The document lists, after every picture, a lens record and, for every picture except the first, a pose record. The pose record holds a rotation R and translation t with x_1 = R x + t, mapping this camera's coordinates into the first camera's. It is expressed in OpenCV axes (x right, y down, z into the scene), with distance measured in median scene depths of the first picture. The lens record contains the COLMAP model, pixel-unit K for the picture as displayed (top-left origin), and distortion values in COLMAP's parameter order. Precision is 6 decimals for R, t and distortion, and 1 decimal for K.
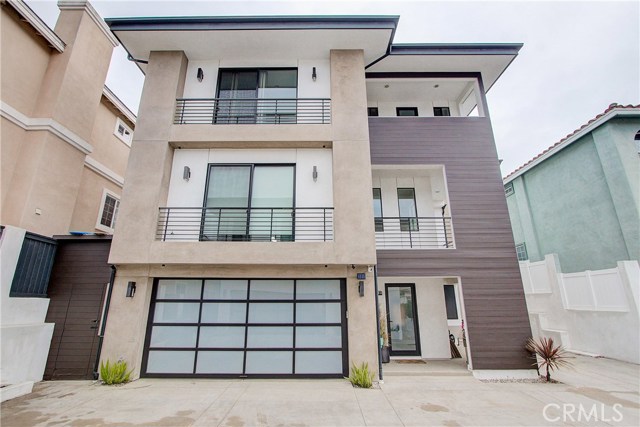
lens RADIAL K [[296.8, 0, 318.8], [0, 296.8, 212.8], [0, 0, 1]] dist [-0.008642, 0.001488]
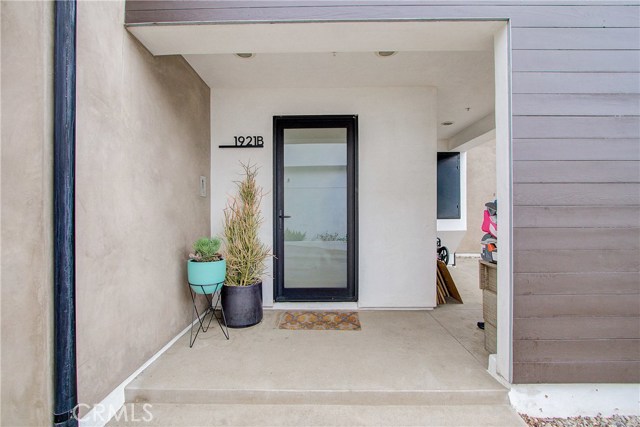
lens RADIAL K [[296.8, 0, 317.7], [0, 296.8, 213.2], [0, 0, 1]] dist [-0.008642, 0.001488]
pose [[0.999995, -0.001723, -0.002509, 0.296658], [0.002354, 0.960349, 0.278789, 0.268237], [0.001929, -0.278794, 0.960349, 0.665951]]
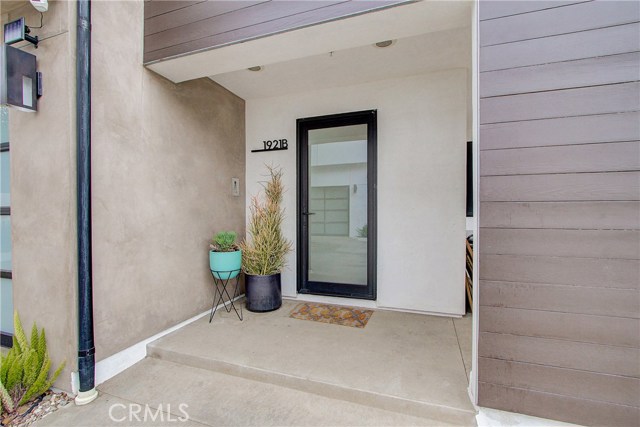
lens RADIAL K [[296.8, 0, 316.4], [0, 296.8, 214.0], [0, 0, 1]] dist [-0.008642, 0.001488]
pose [[0.942911, 0.002319, -0.333037, 0.400766], [0.095196, 0.956379, 0.276181, 0.269019], [0.319150, -0.292118, 0.901560, 0.671000]]
